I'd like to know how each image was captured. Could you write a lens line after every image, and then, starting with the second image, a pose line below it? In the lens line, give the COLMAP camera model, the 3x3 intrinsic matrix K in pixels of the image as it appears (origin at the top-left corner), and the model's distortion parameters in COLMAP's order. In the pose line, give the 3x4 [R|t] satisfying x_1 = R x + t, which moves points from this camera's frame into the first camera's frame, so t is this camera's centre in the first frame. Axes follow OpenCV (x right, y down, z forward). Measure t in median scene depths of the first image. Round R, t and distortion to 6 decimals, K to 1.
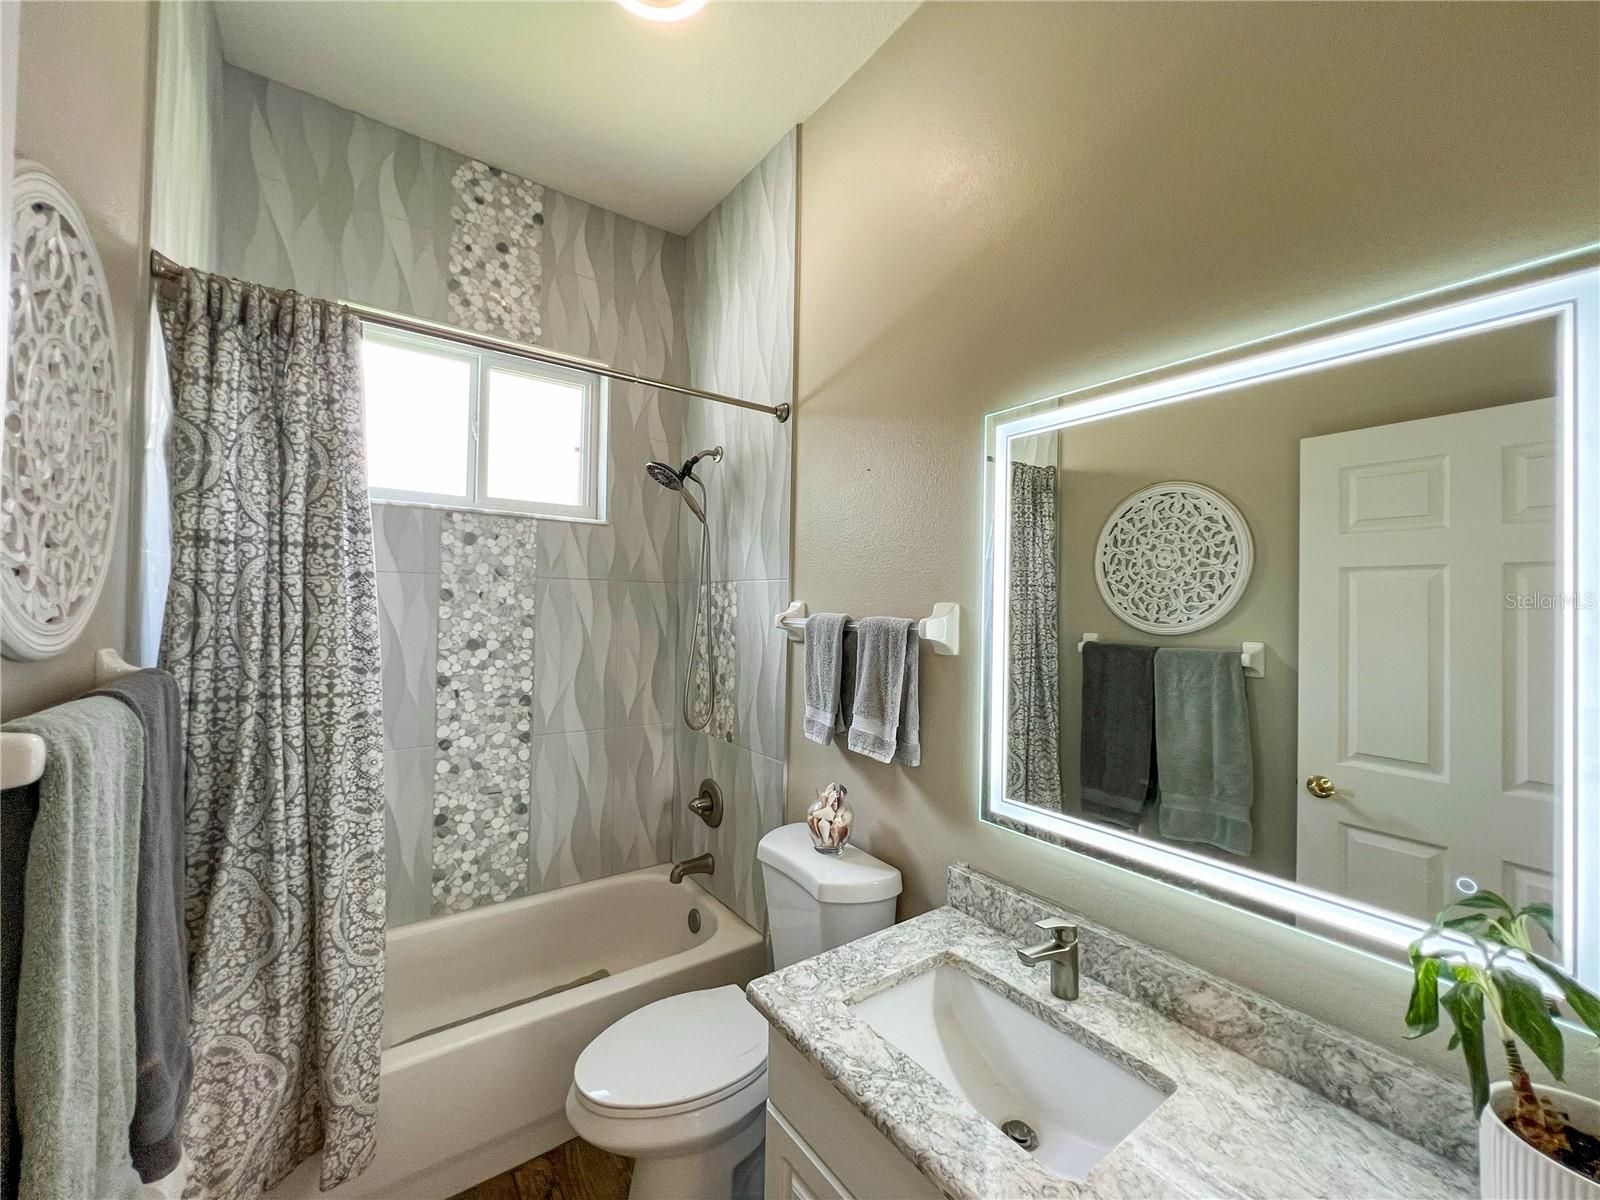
lens RADIAL K [[641.4, 0, 797.9], [0, 641.4, 598.1], [0, 0, 1]] dist [-0.003858, 0.001644]
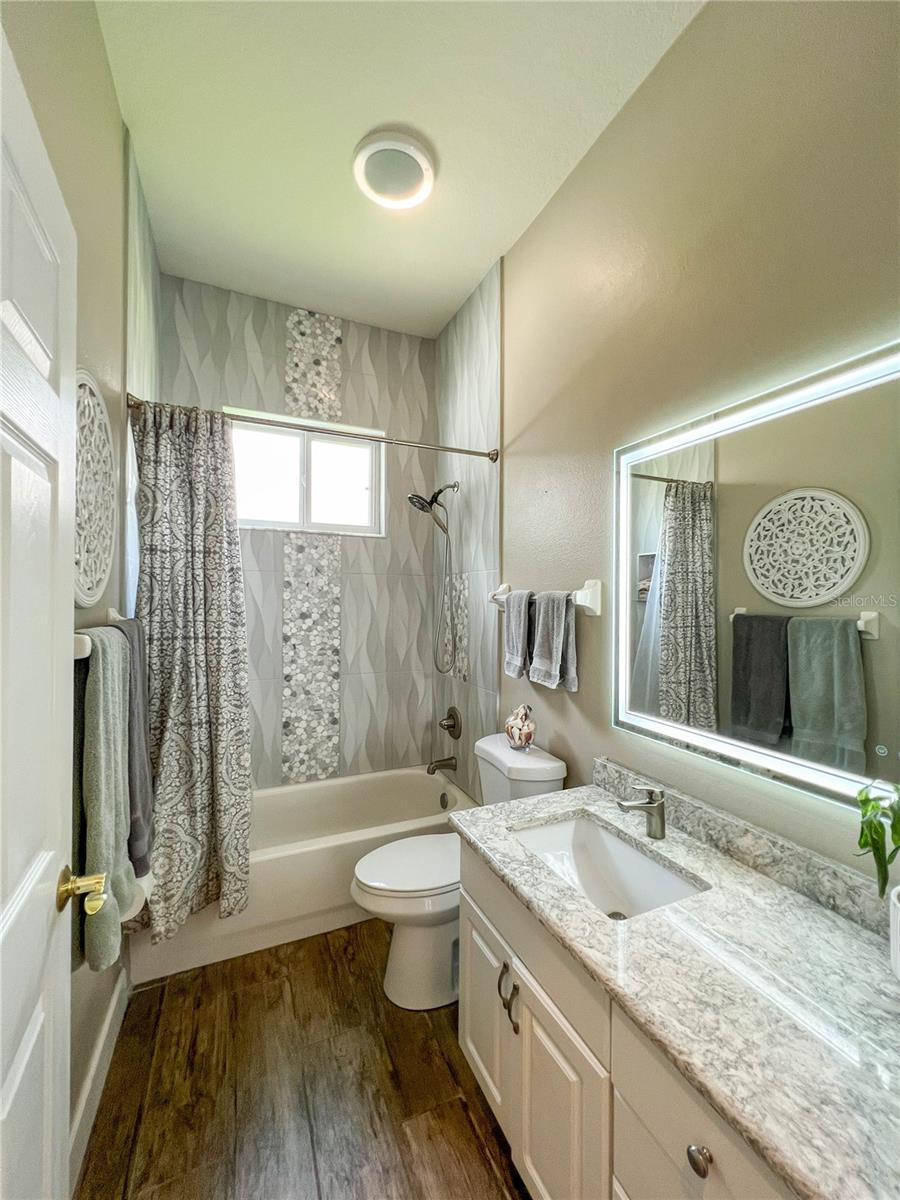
lens RADIAL K [[481.1, 0, 455.4], [0, 481.1, 599.5], [0, 0, 1]] dist [-0.003858, 0.001644]
pose [[0.980975, -0.011269, -0.193808, 0.139296], [0.013530, 0.999855, 0.010345, 0.036972], [0.193664, -0.012770, 0.980985, -0.141157]]
